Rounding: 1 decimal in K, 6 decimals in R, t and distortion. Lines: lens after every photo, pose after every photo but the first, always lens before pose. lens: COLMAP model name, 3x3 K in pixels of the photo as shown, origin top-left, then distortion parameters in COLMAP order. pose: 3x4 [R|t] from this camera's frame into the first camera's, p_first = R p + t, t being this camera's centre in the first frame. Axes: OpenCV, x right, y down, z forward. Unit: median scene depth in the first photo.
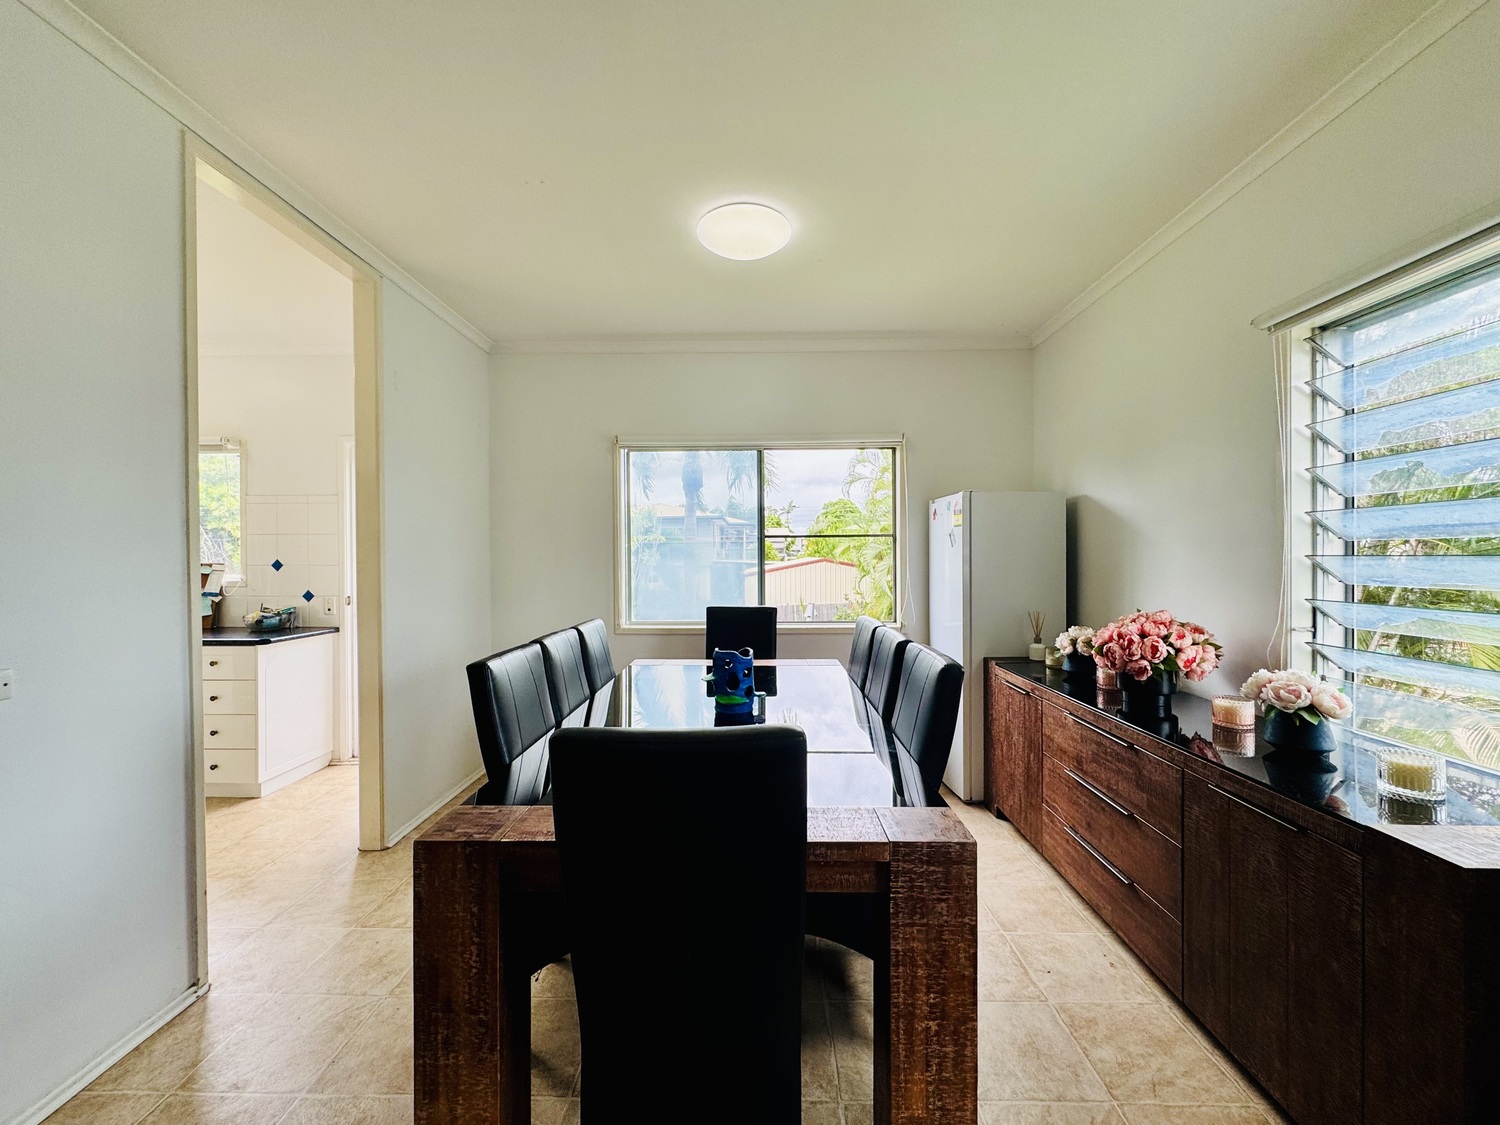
lens RADIAL K [[602.8, 0, 748.4], [0, 602.8, 554.2], [0, 0, 1]] dist [0.000386, 0.000157]
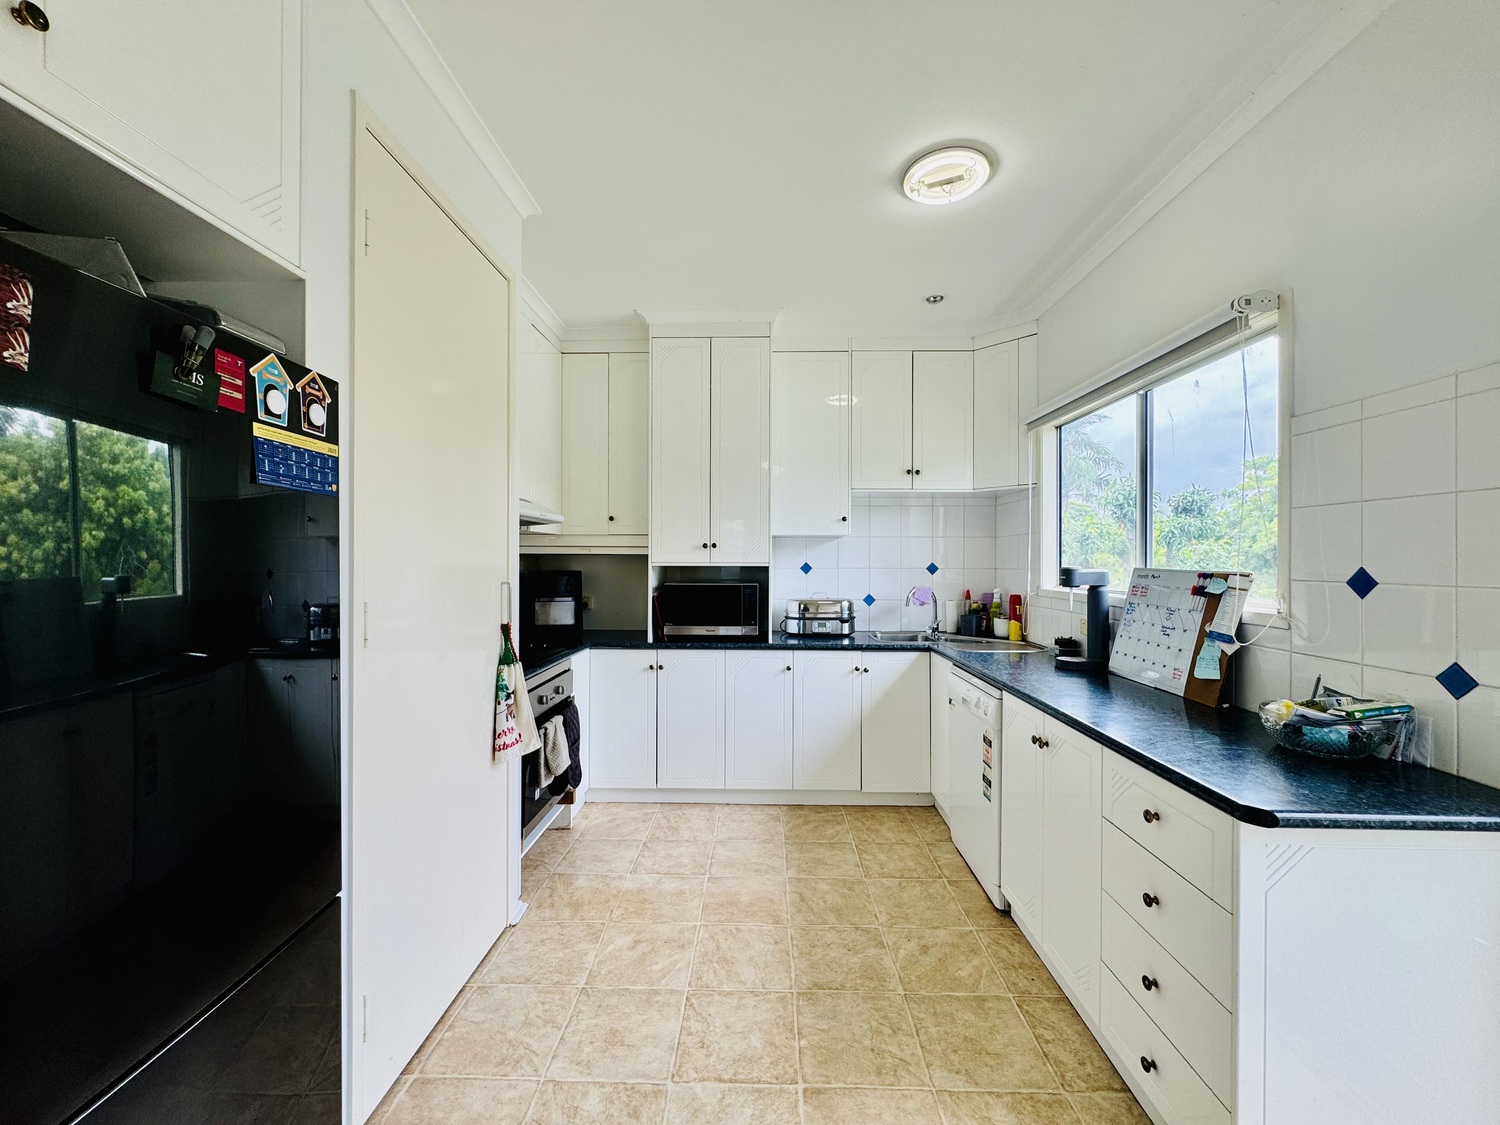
lens RADIAL K [[602.8, 0, 747.5], [0, 602.8, 562.7], [0, 0, 1]] dist [0.000386, 0.000157]
pose [[-0.000029, 0.009165, -0.999958, -0.404826], [0.003774, 0.999951, 0.009165, 0.000887], [0.999993, -0.003774, -0.000064, 0.618142]]
